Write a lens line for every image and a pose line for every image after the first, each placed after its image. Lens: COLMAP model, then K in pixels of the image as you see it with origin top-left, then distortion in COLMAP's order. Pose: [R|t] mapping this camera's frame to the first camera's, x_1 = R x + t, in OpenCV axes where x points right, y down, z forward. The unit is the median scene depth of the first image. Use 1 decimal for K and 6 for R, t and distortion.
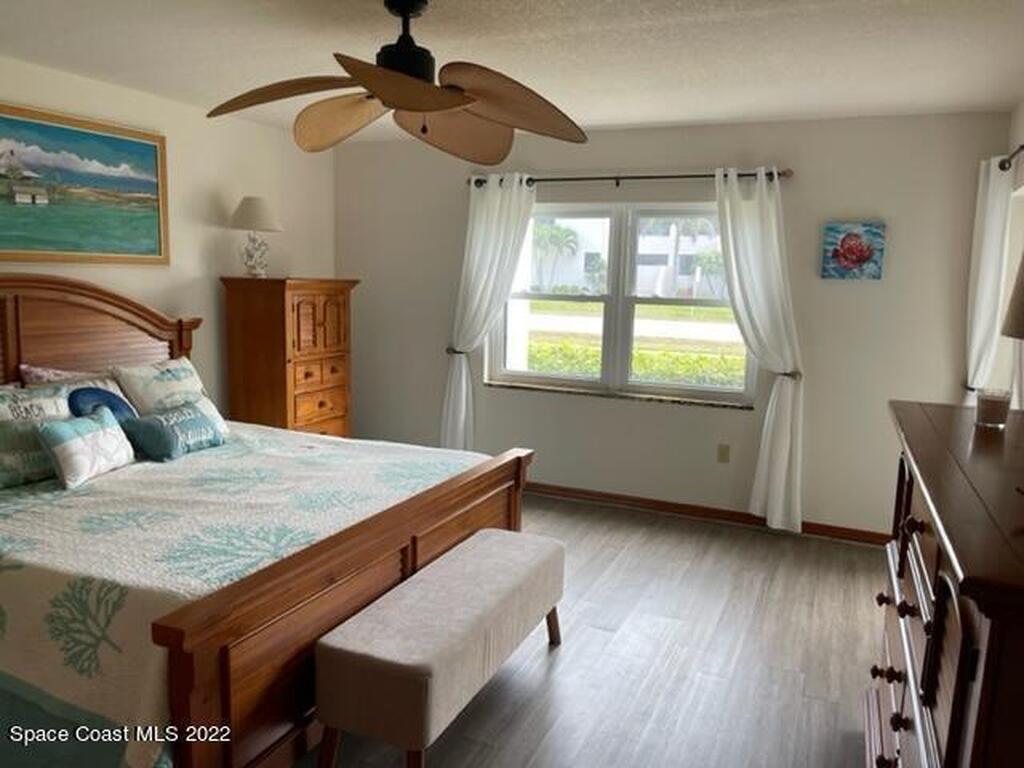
lens RADIAL K [[775.6, 0, 512.9], [0, 775.6, 384.8], [0, 0, 1]] dist [0.051111, -0.065241]
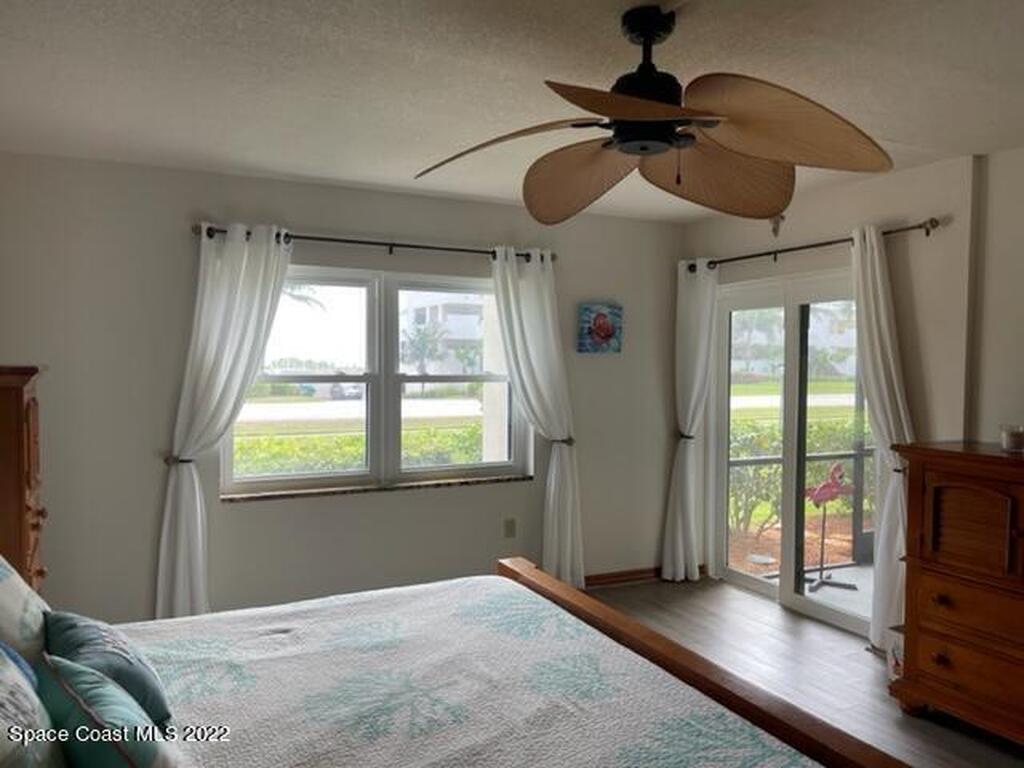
lens RADIAL K [[775.6, 0, 513.2], [0, 775.6, 383.5], [0, 0, 1]] dist [0.051111, -0.065241]
pose [[0.635982, -0.044582, 0.770415, -0.510997], [0.118745, 0.992094, -0.040615, -0.057132], [-0.762514, 0.117313, 0.636247, 0.364564]]
